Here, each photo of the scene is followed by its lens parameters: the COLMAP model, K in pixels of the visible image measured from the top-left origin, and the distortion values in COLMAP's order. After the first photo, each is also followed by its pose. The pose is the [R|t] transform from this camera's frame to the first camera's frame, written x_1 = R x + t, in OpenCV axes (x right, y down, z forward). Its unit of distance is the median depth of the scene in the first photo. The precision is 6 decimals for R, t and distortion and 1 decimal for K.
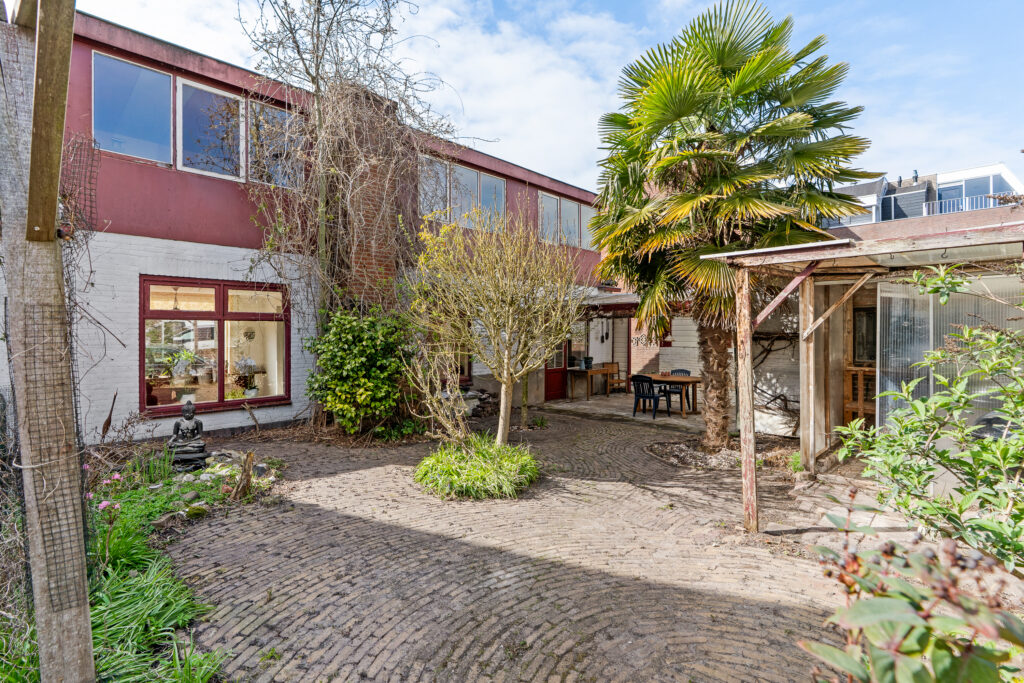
lens RADIAL K [[476.9, 0, 508.6], [0, 476.9, 338.7], [0, 0, 1]] dist [0.019663, 0.000136]
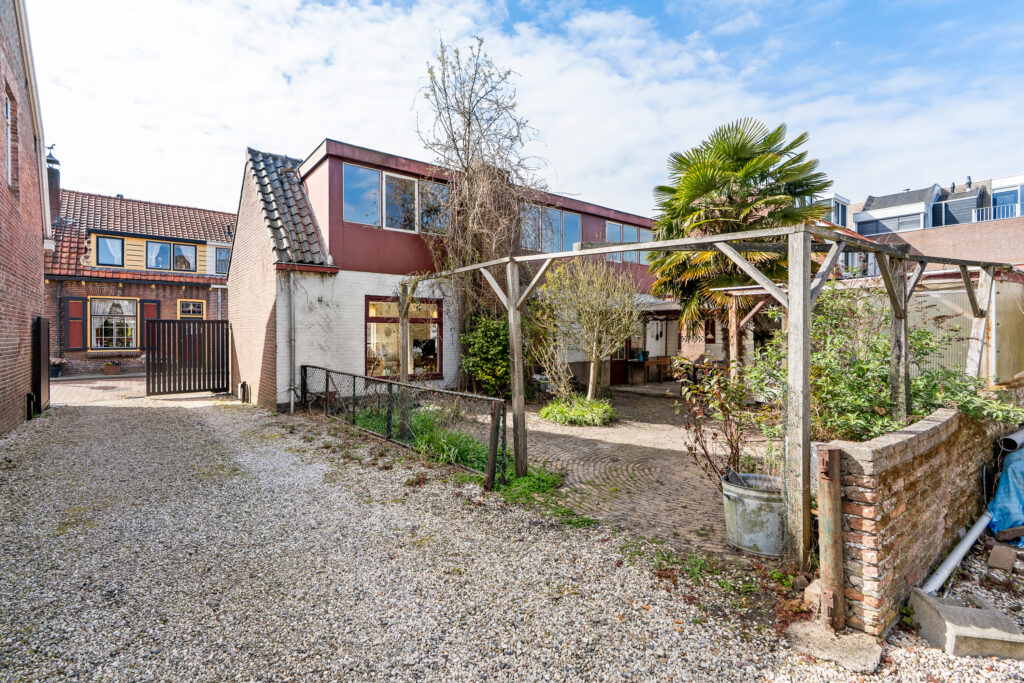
lens RADIAL K [[476.9, 0, 513.9], [0, 476.9, 337.7], [0, 0, 1]] dist [0.019663, 0.000136]
pose [[0.994674, 0.003845, -0.102998, -0.086290], [-0.003897, 0.999992, -0.000309, 0.008380], [0.102996, 0.000709, 0.994682, -0.514459]]
